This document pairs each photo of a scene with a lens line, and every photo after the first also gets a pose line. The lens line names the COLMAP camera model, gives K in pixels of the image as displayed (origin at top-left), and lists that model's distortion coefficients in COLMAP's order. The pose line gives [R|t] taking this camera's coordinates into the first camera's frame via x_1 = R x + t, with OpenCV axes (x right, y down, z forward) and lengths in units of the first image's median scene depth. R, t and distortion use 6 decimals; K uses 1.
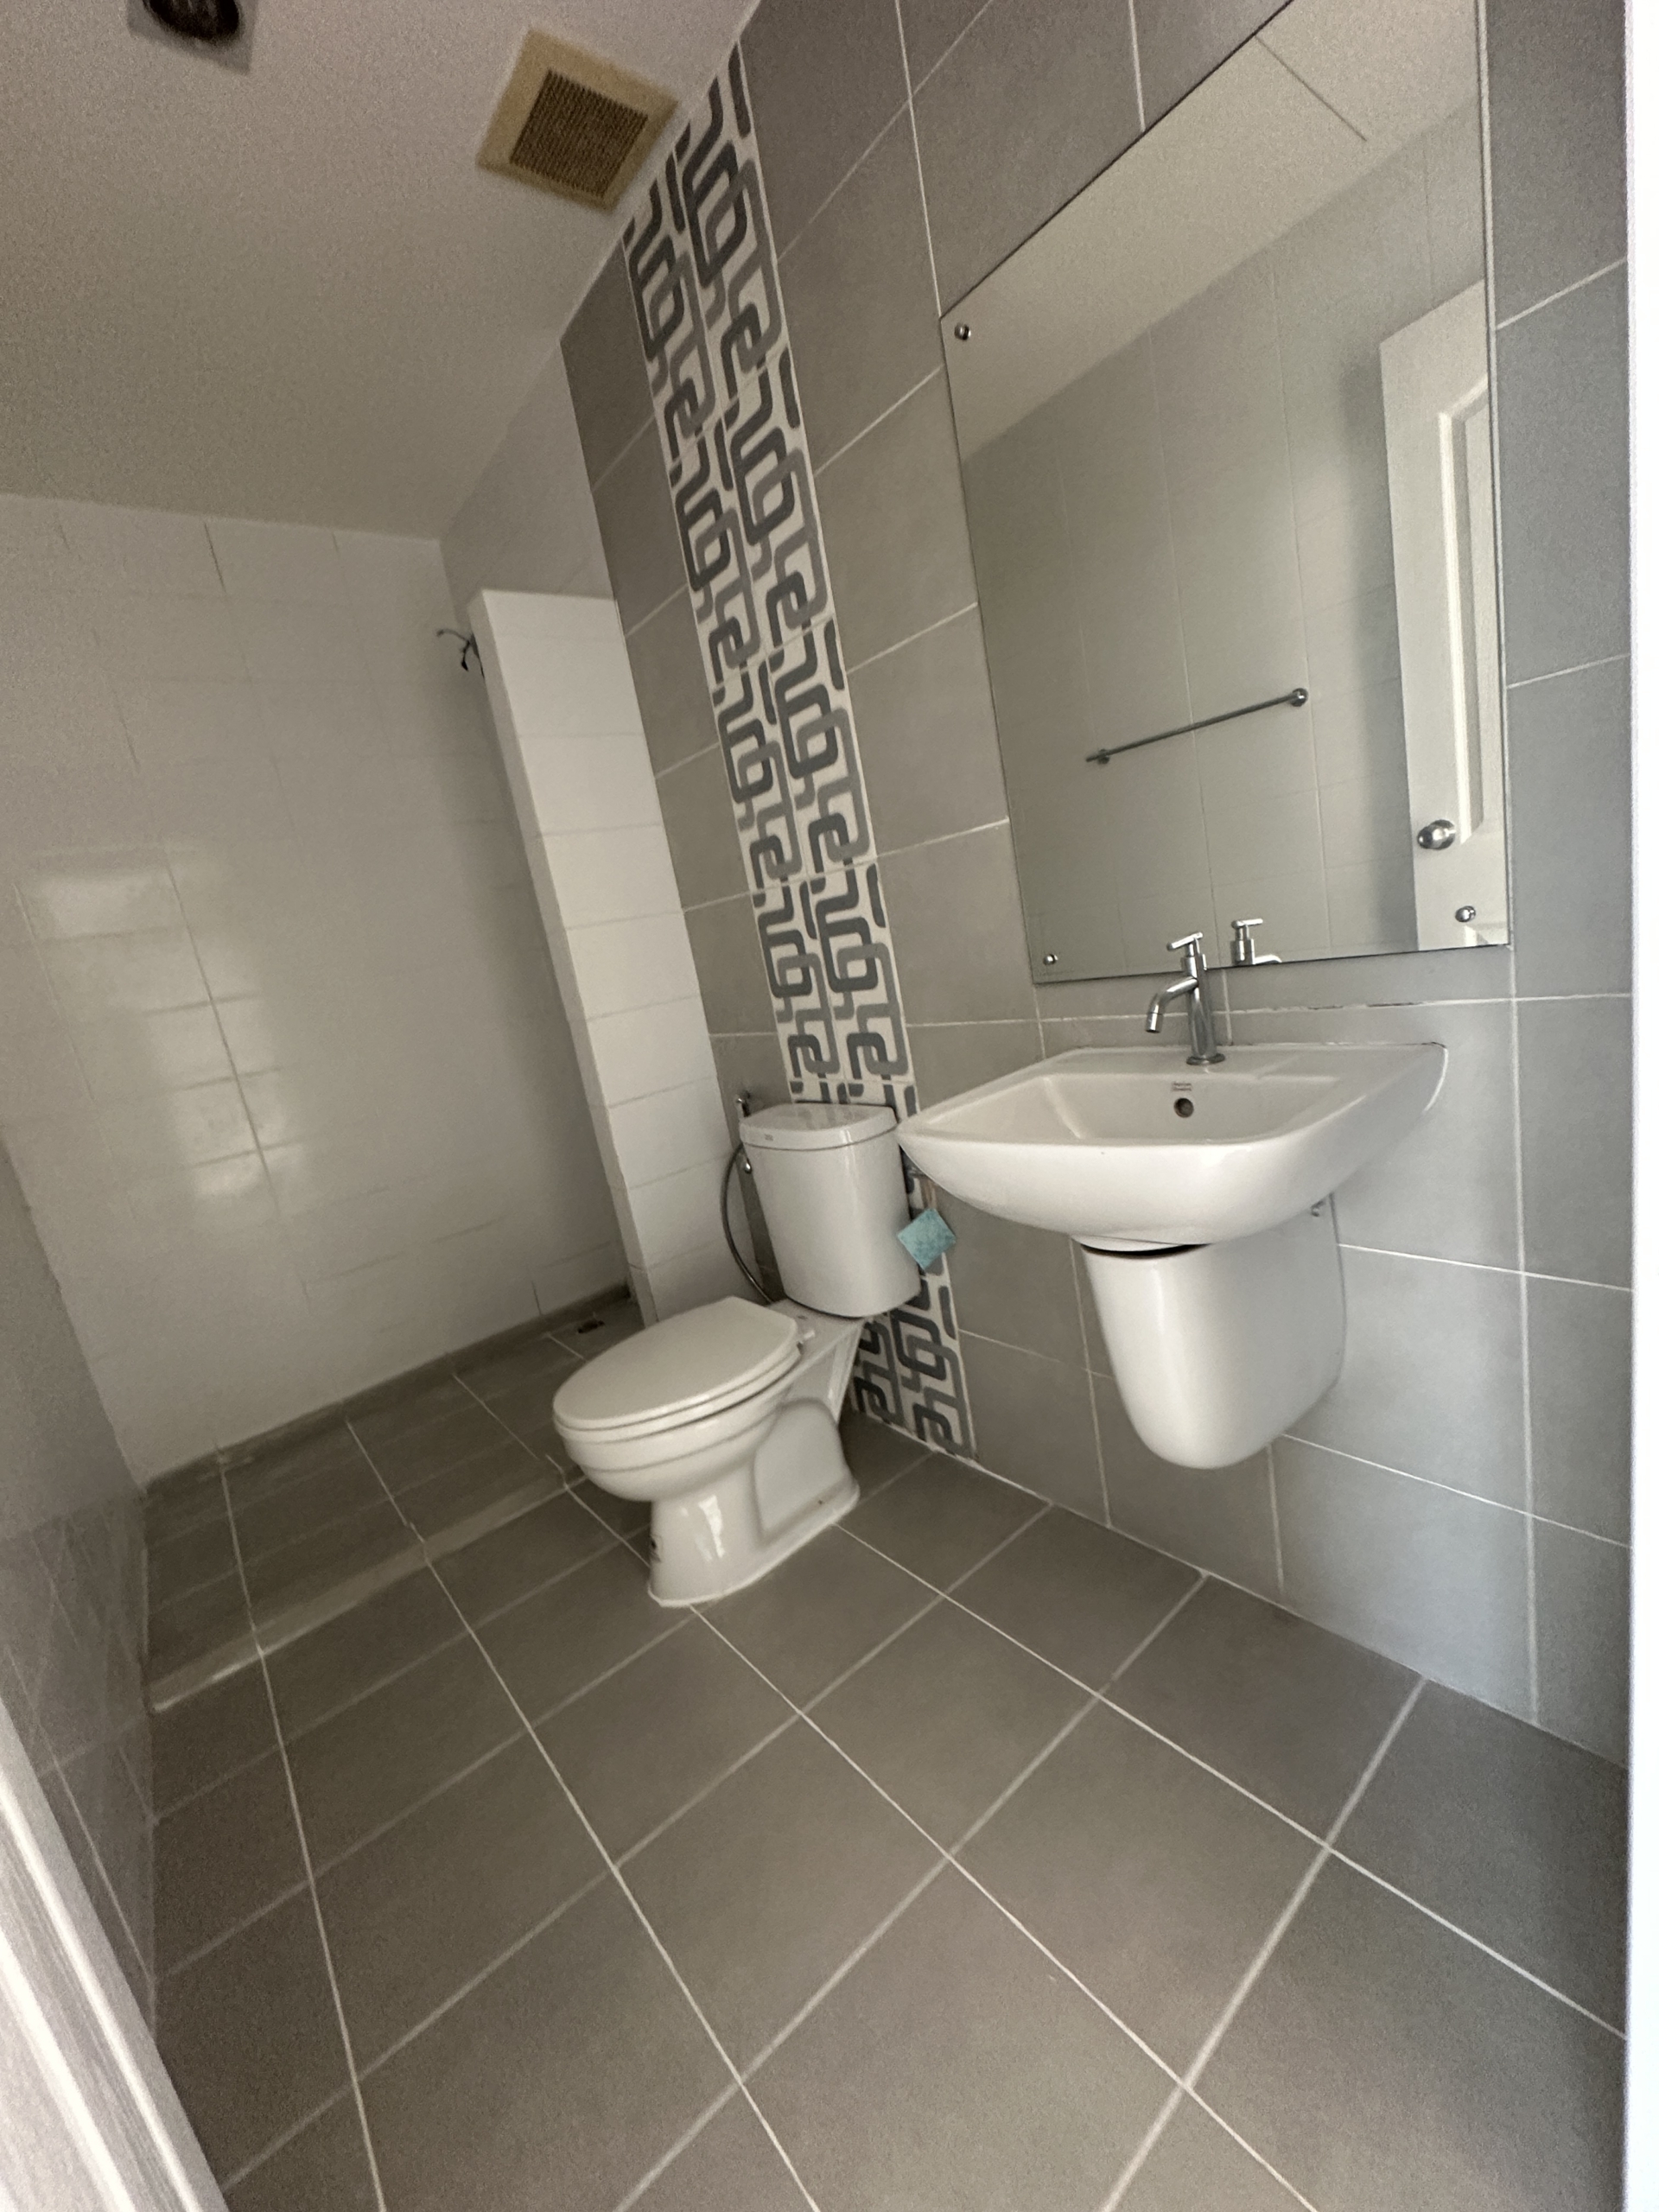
lens RADIAL K [[887.0, 0, 827.0], [0, 887.0, 1110.5], [0, 0, 1]] dist [-0.007720, 0.000143]
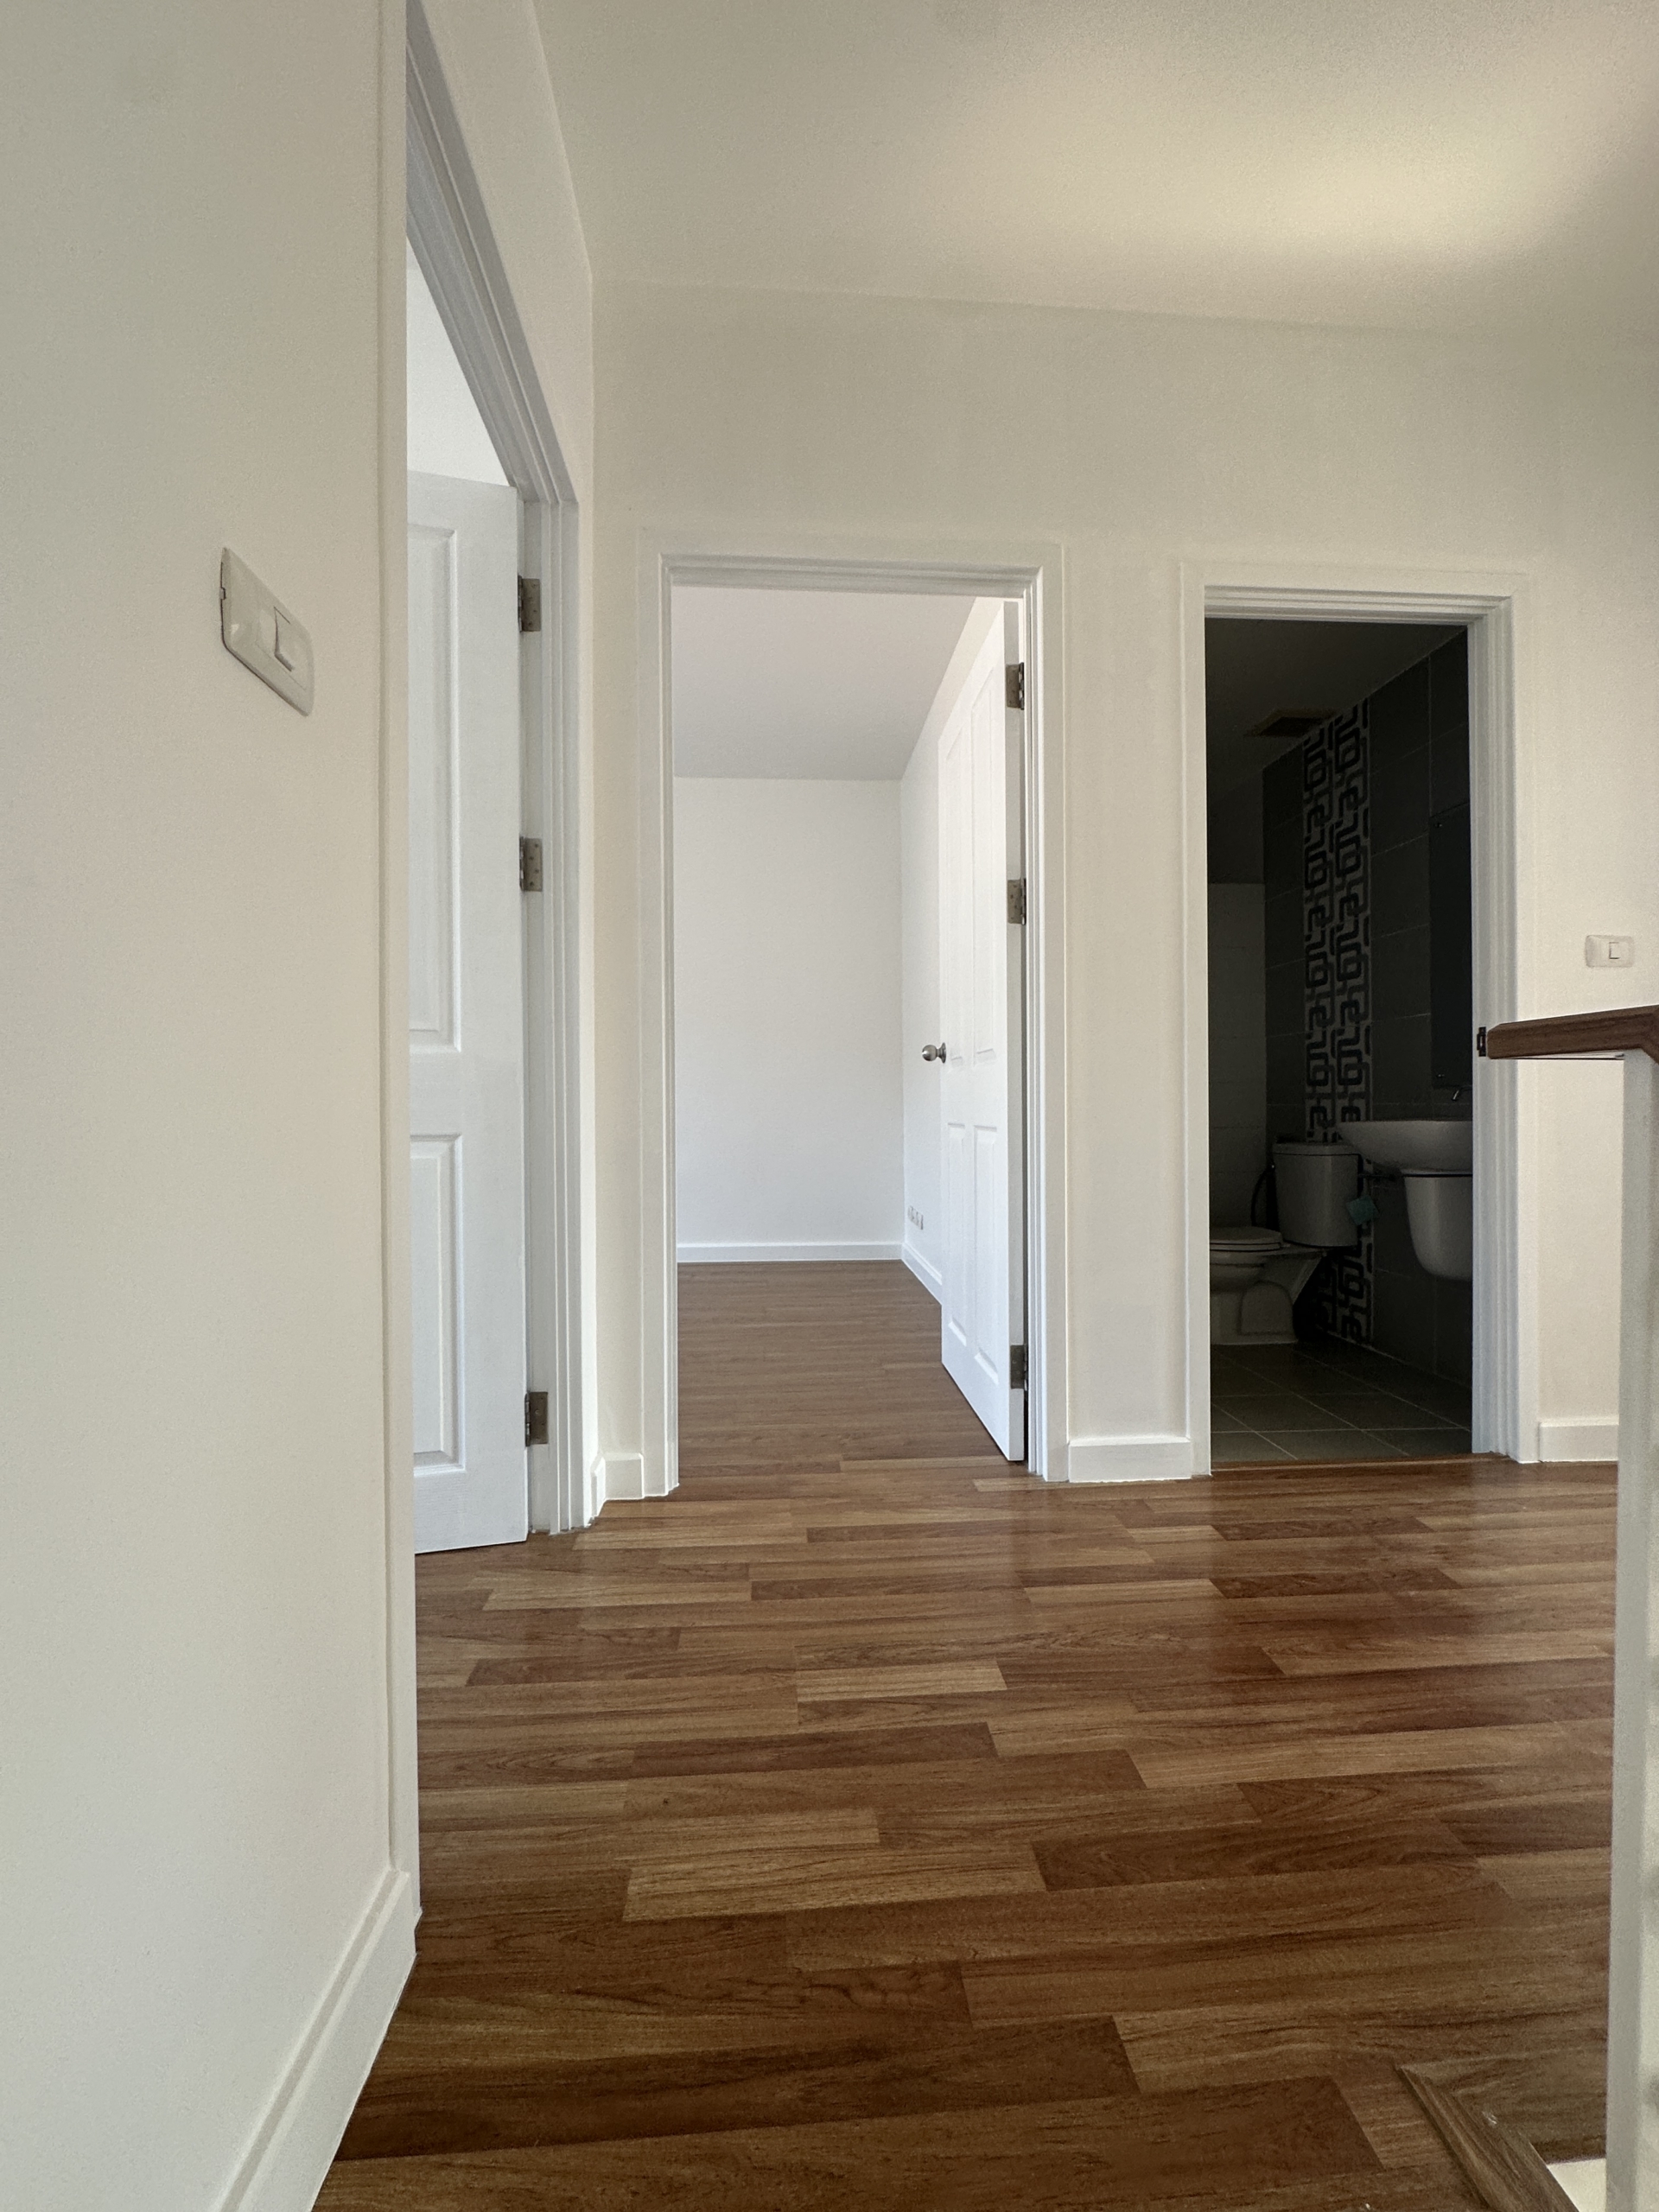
lens RADIAL K [[887.0, 0, 830.9], [0, 887.0, 1106.9], [0, 0, 1]] dist [-0.007720, 0.000143]
pose [[0.808291, 0.177547, -0.561376, 0.211092], [-0.254893, 0.964992, -0.061806, 0.330557], [0.530750, 0.193048, 0.825250, -1.244457]]
